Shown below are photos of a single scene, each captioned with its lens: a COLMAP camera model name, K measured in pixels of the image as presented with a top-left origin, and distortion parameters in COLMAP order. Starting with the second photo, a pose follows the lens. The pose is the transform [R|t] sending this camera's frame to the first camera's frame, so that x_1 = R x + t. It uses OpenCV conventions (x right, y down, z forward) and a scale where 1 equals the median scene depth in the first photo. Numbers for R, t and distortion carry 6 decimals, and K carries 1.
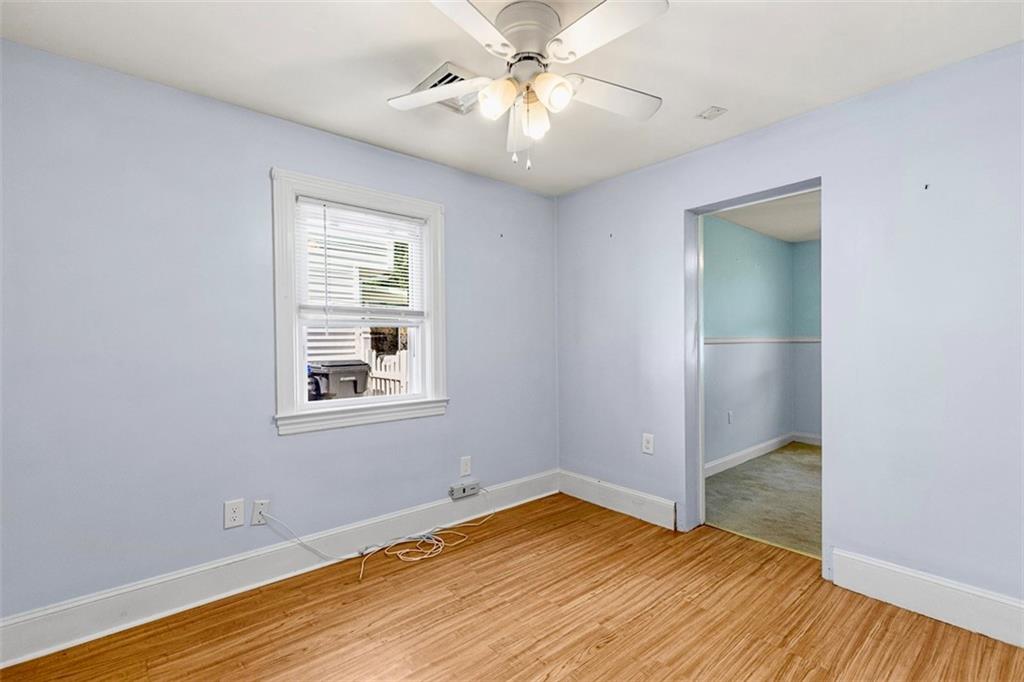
lens RADIAL K [[461.5, 0, 513.1], [0, 461.5, 346.8], [0, 0, 1]] dist [0.005291, -0.000149]
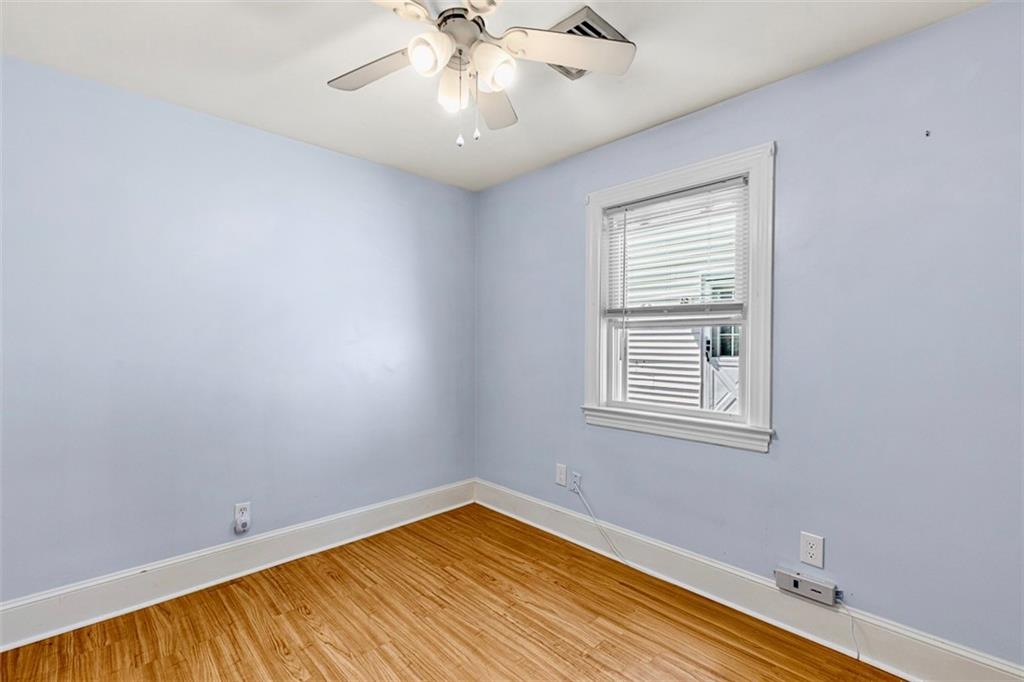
lens RADIAL K [[461.5, 0, 513.1], [0, 461.5, 346.8], [0, 0, 1]] dist [0.005291, -0.000149]
pose [[0.052913, 0.021566, -0.998366, 0.695806], [-0.017658, 0.999631, 0.020657, -0.023537], [0.998443, 0.016536, 0.053274, 0.812999]]
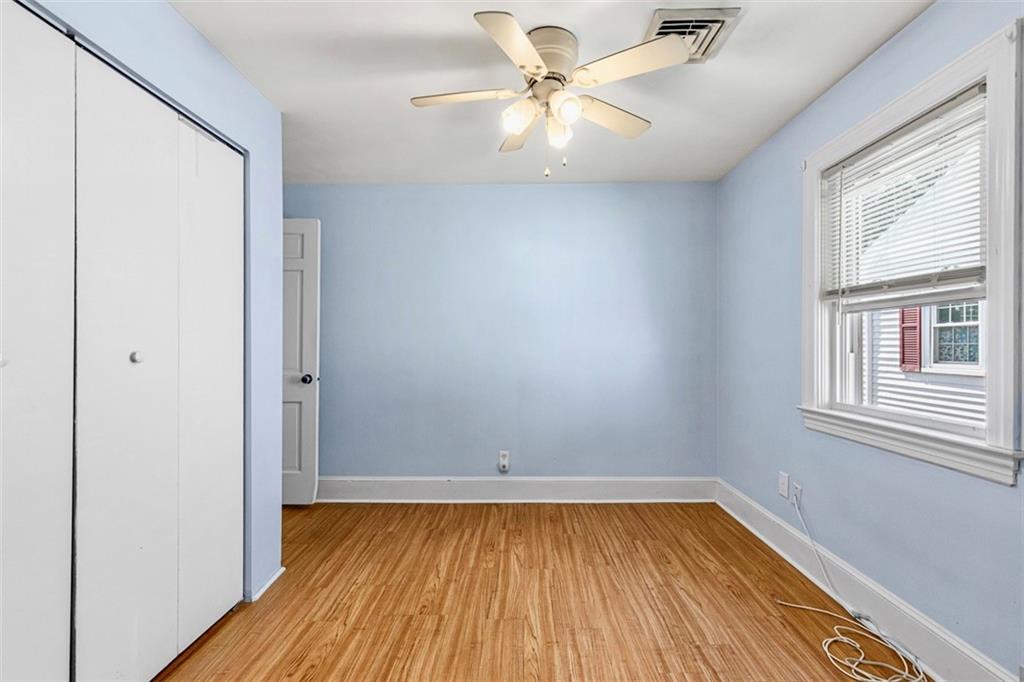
lens RADIAL K [[463.1, 0, 508.3], [0, 463.1, 344.0], [0, 0, 1]] dist [0.002395, 0.000022]
pose [[-0.668695, 0.008311, -0.743490, 0.711307], [-0.002914, 0.999901, 0.013797, 0.002648], [0.743531, 0.011393, -0.668604, 1.289168]]
